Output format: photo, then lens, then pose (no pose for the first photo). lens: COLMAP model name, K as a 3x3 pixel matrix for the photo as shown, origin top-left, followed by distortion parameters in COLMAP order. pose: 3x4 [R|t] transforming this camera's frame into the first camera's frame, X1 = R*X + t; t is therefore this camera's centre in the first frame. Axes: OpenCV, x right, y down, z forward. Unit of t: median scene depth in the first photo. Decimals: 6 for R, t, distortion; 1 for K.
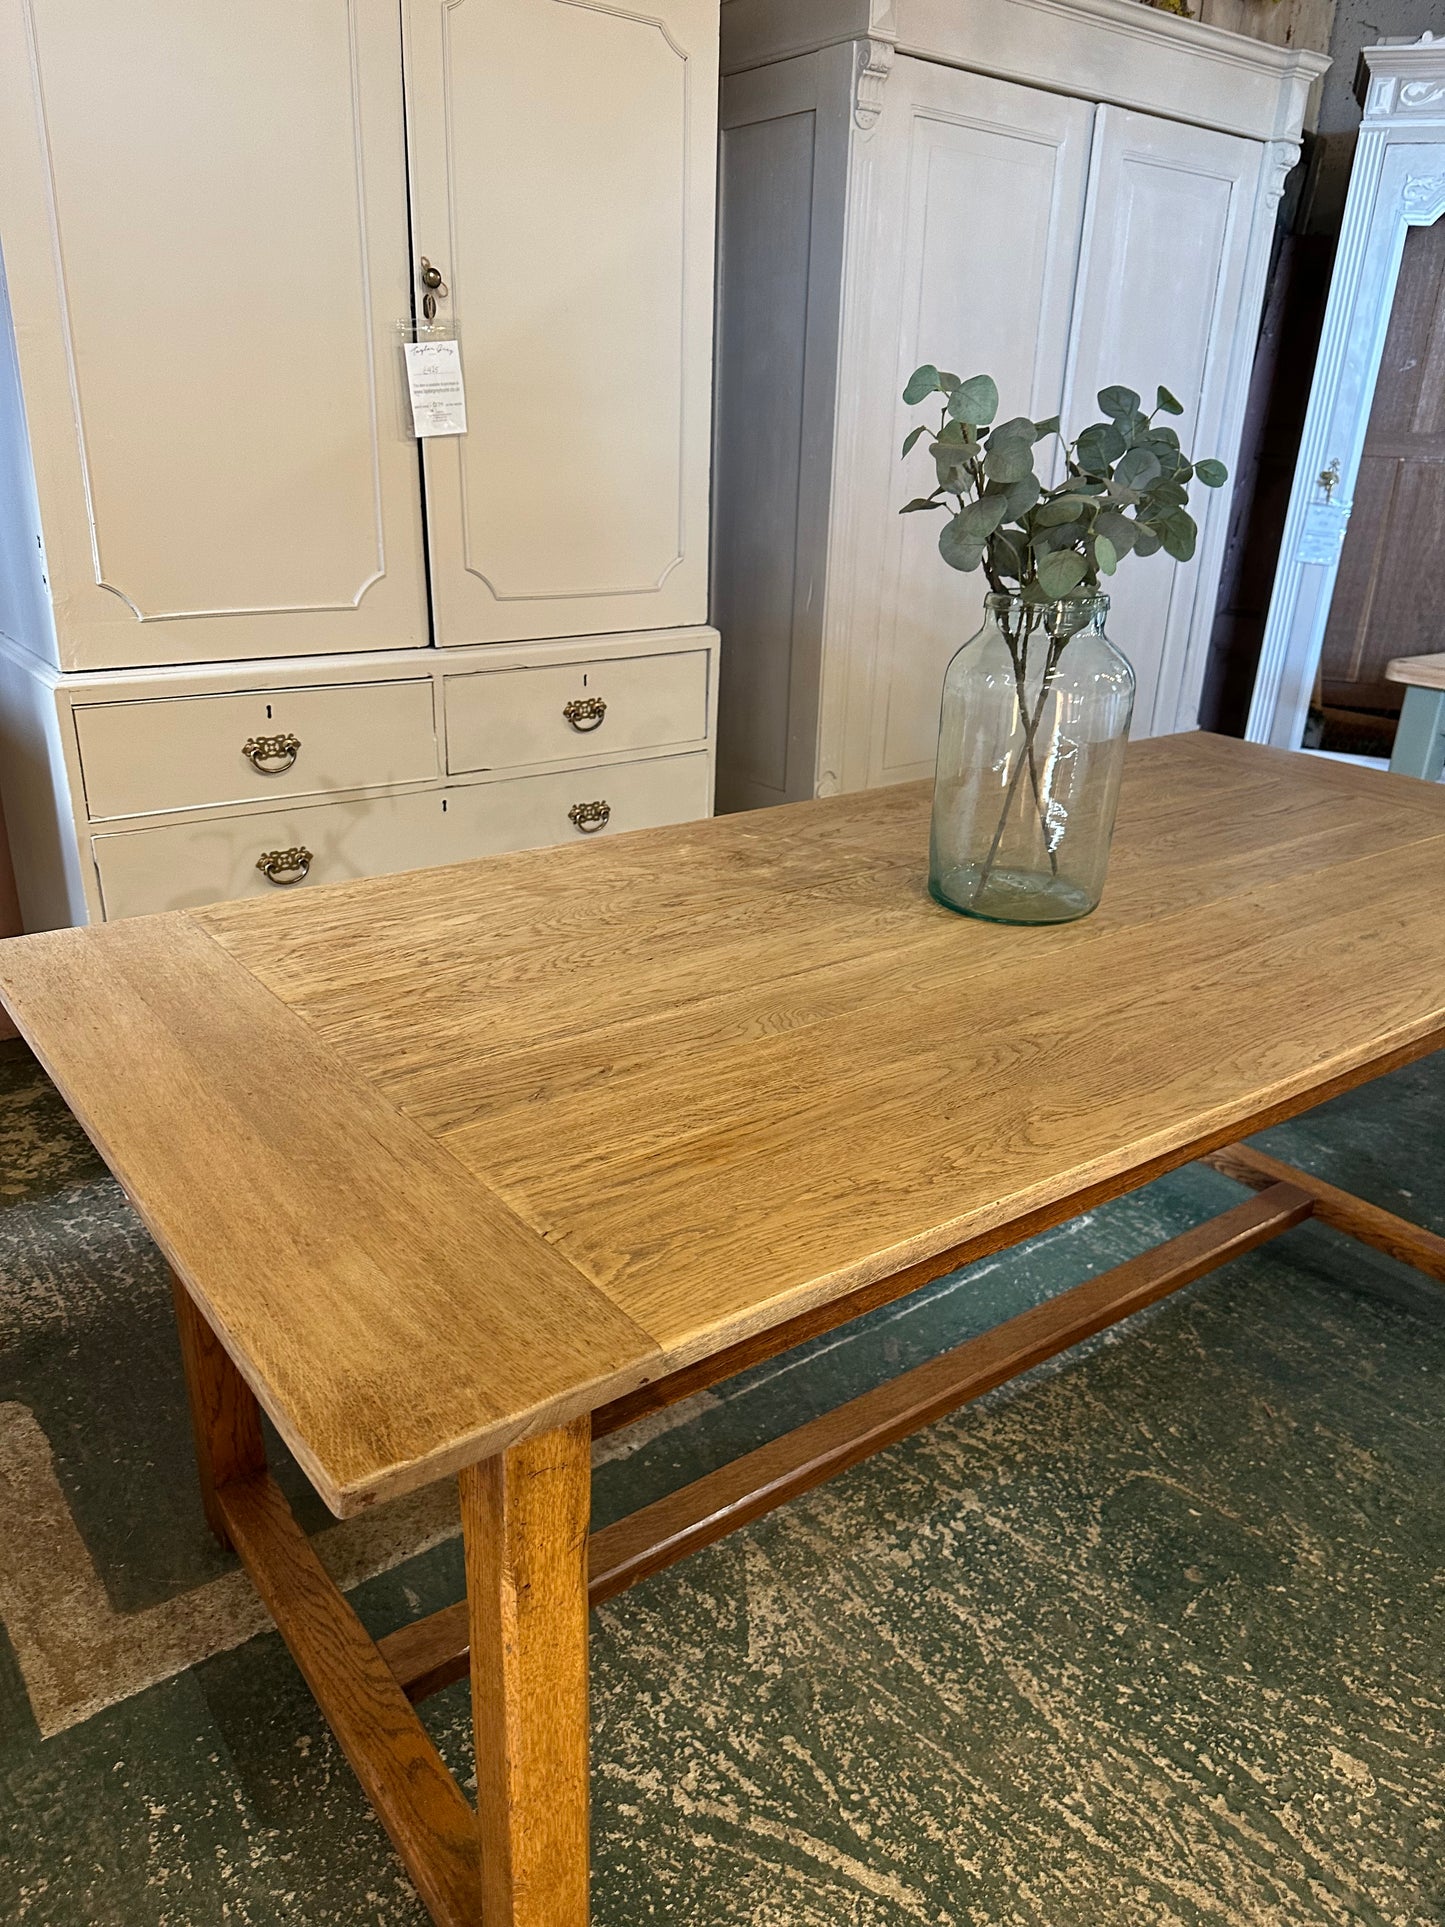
lens RADIAL K [[1377.5, 0, 715.3], [0, 1377.5, 967.0], [0, 0, 1]] dist [0.000927, -0.011553]
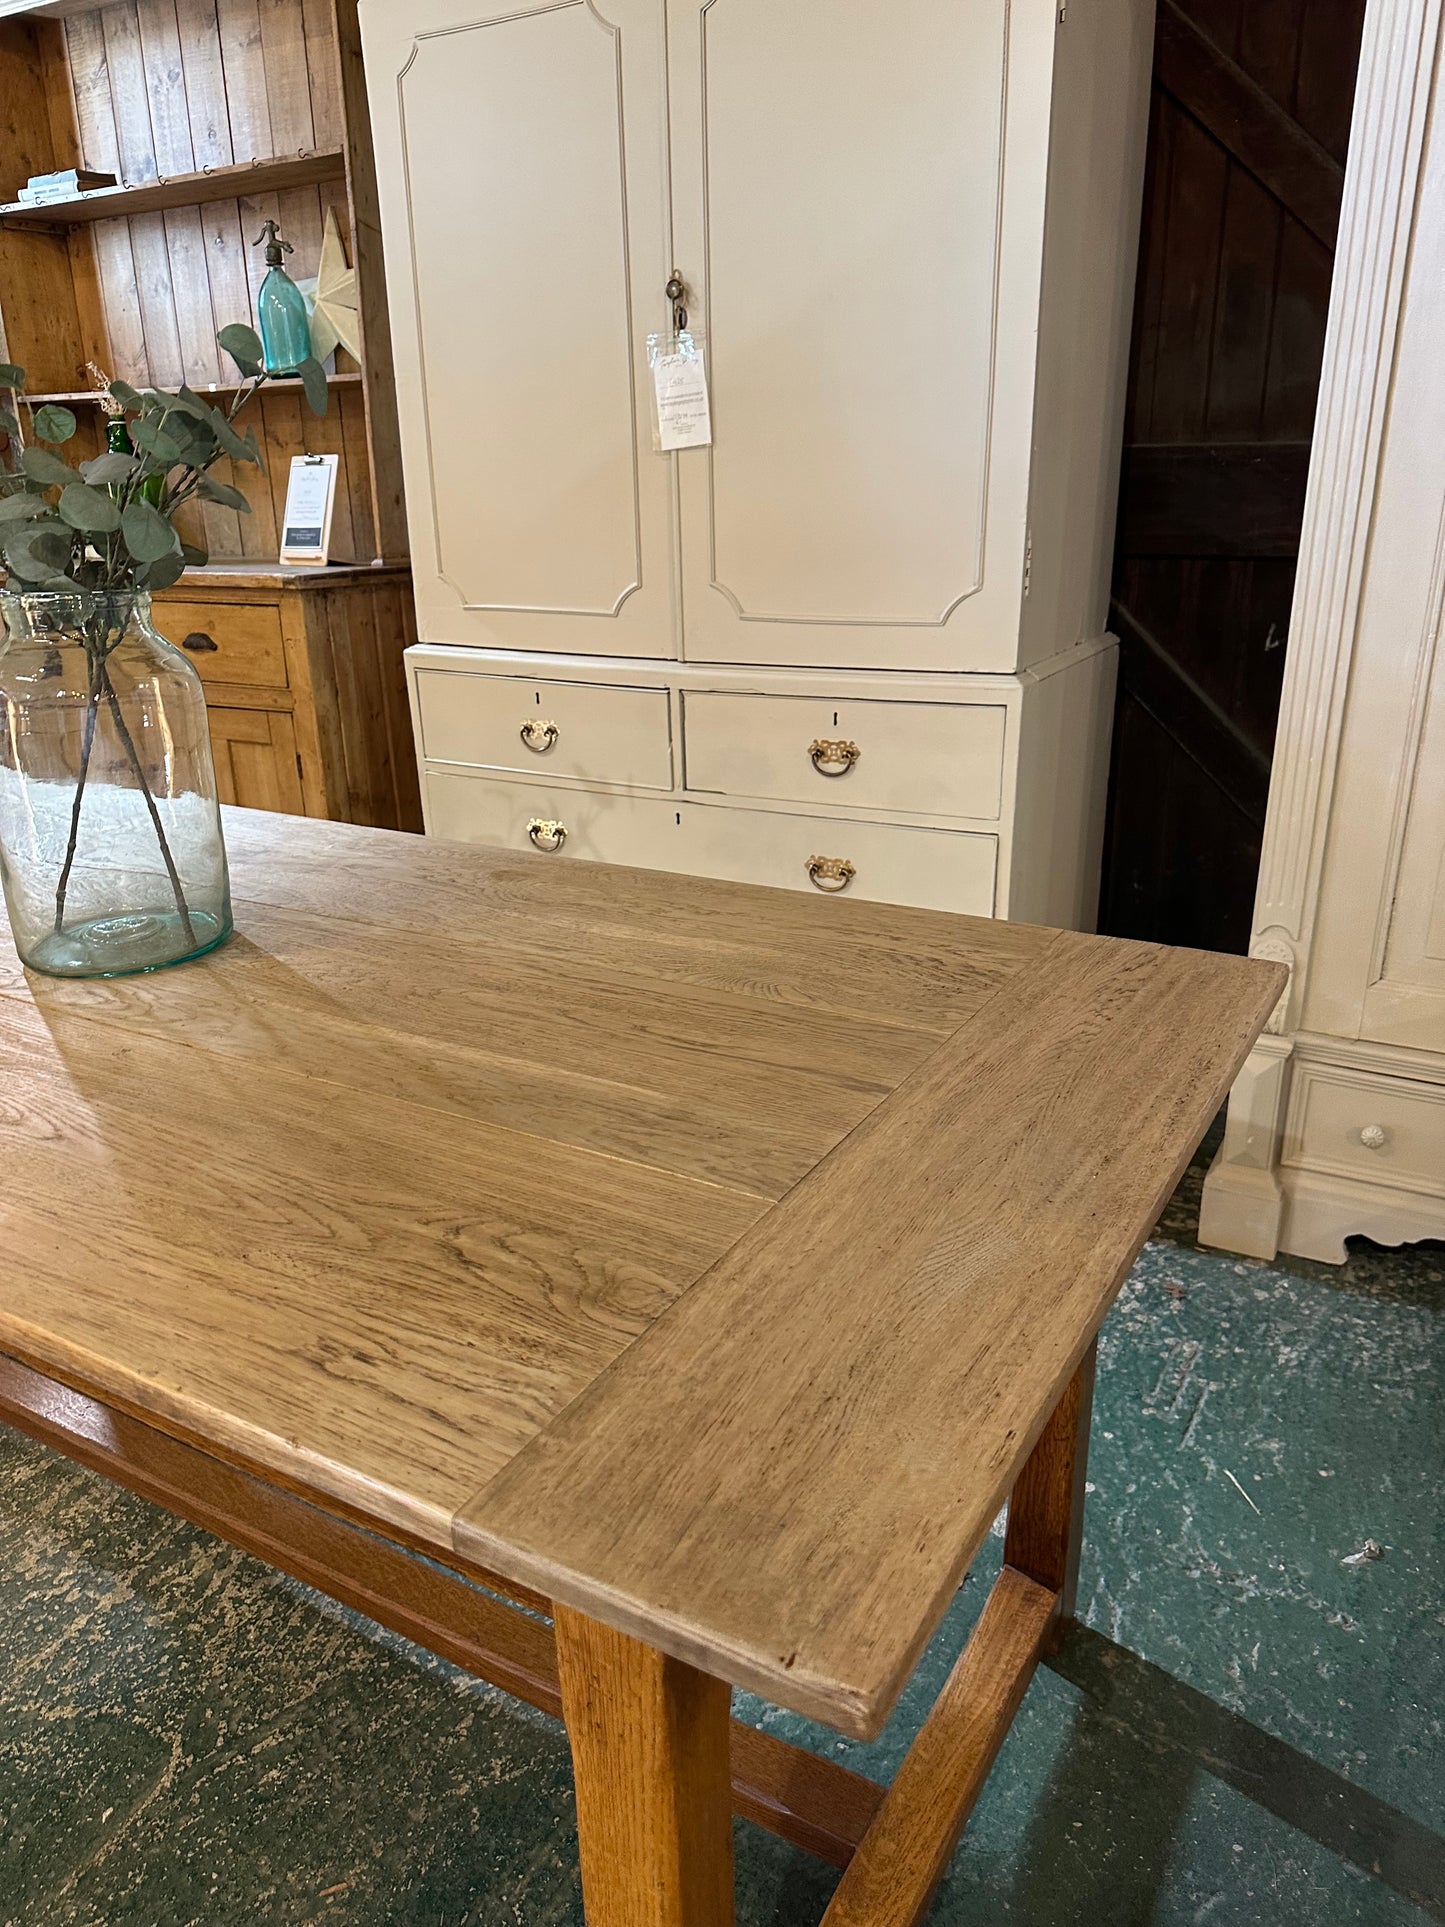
lens RADIAL K [[1382.4, 0, 705.7], [0, 1382.4, 957.7], [0, 0, 1]] dist [-0.003020, -0.005017]
pose [[0.378981, 0.276195, -0.883227, 1.162966], [-0.314727, 0.935998, 0.157652, -0.304426], [0.870242, 0.218228, 0.441651, 0.980776]]
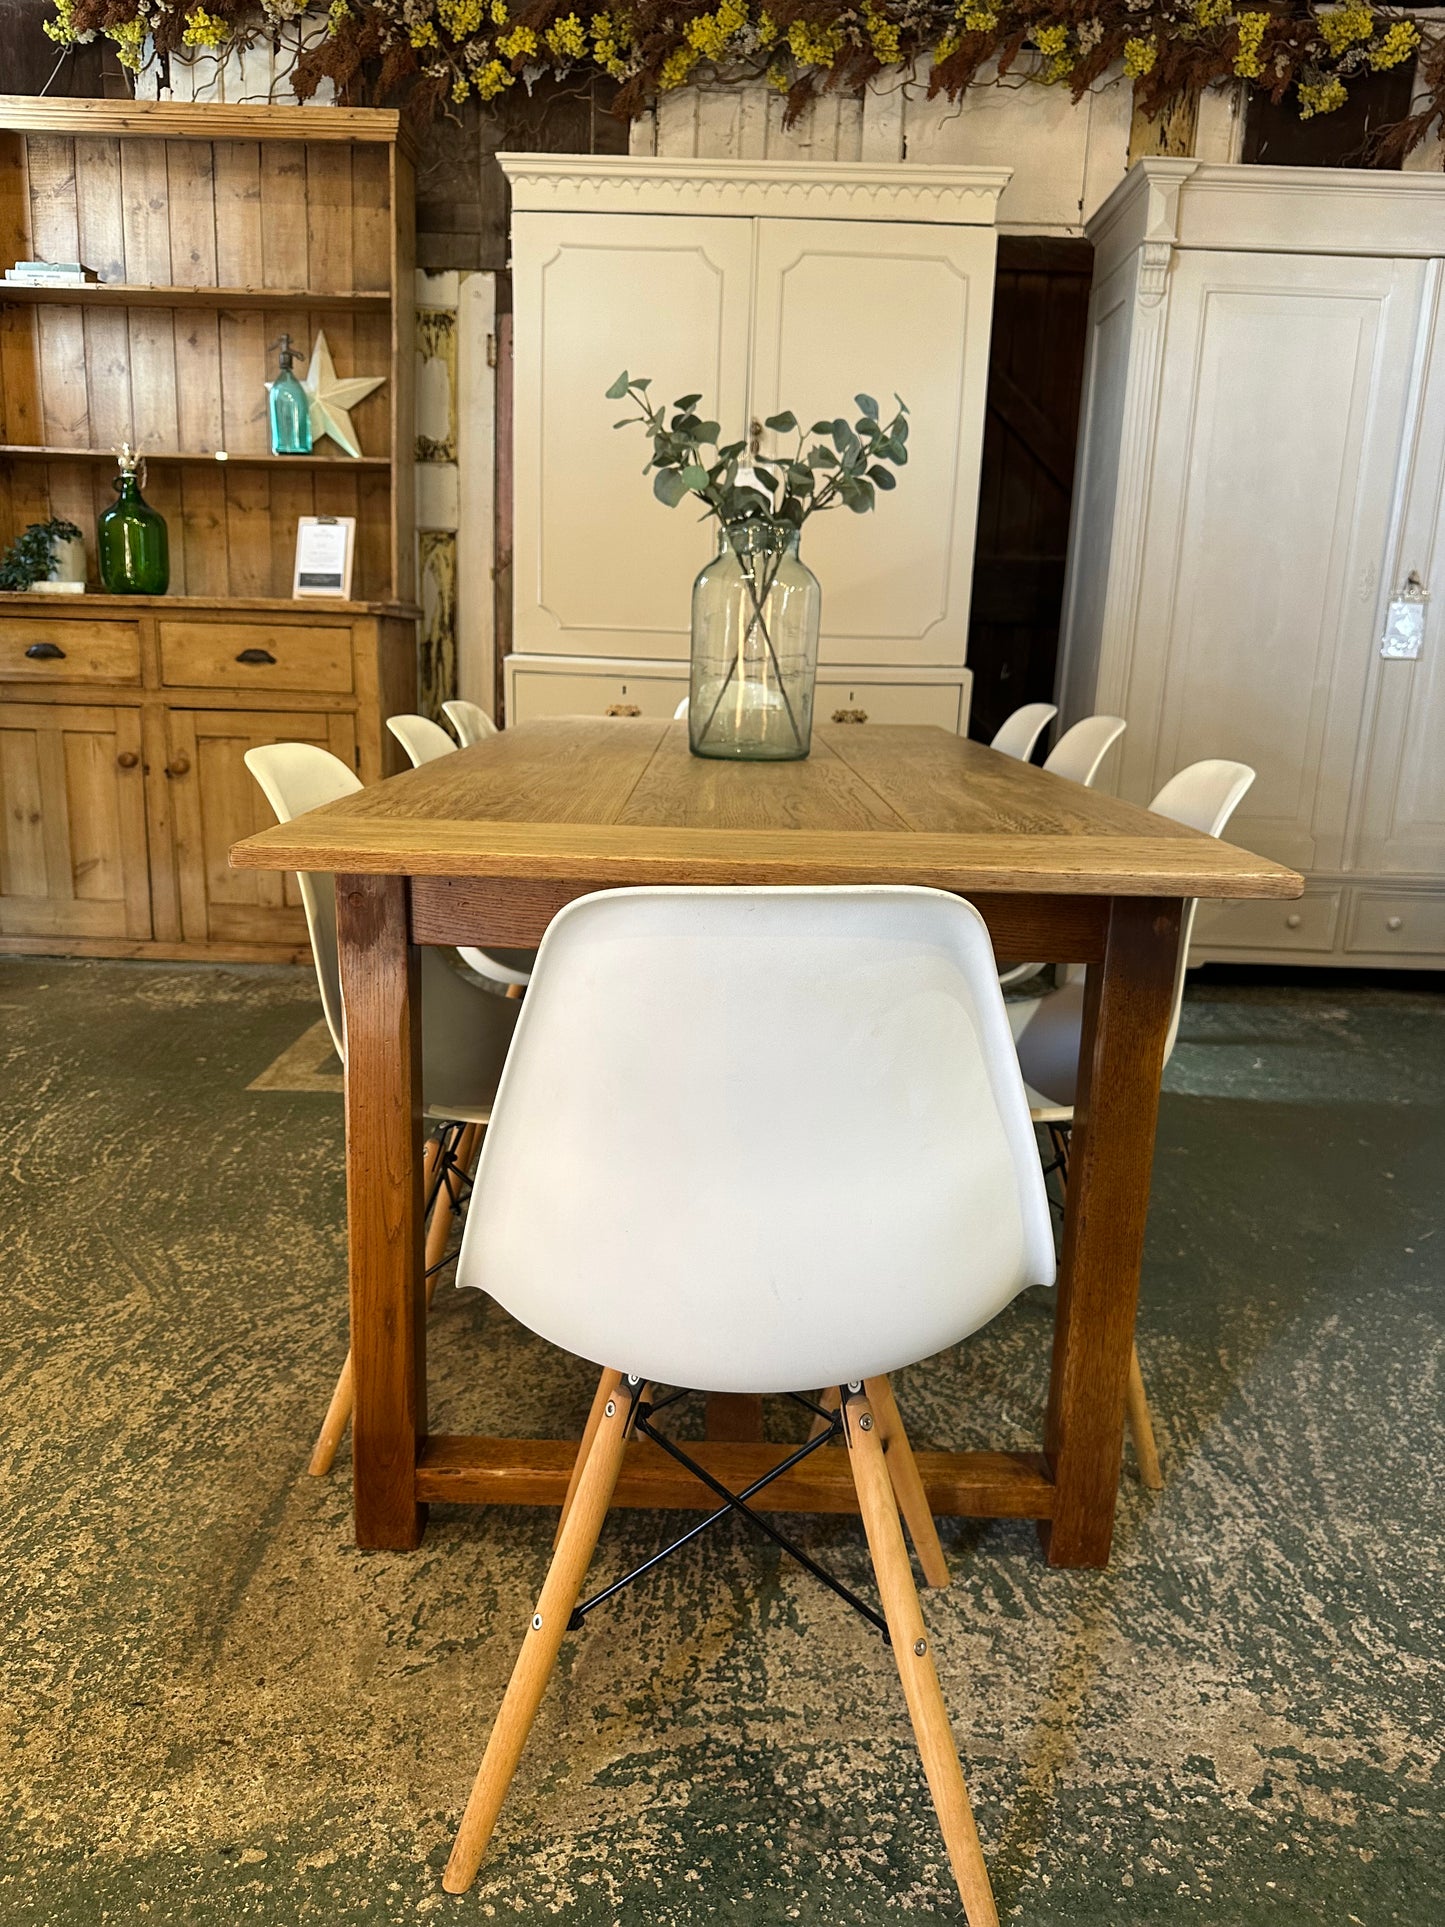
lens RADIAL K [[1377.5, 0, 715.3], [0, 1377.5, 967.0], [0, 0, 1]] dist [0.000927, -0.011553]
pose [[0.785835, 0.139588, -0.602478, 1.160018], [-0.240195, 0.966604, -0.089343, 0.373680], [0.569886, 0.214921, 0.793119, -0.234096]]
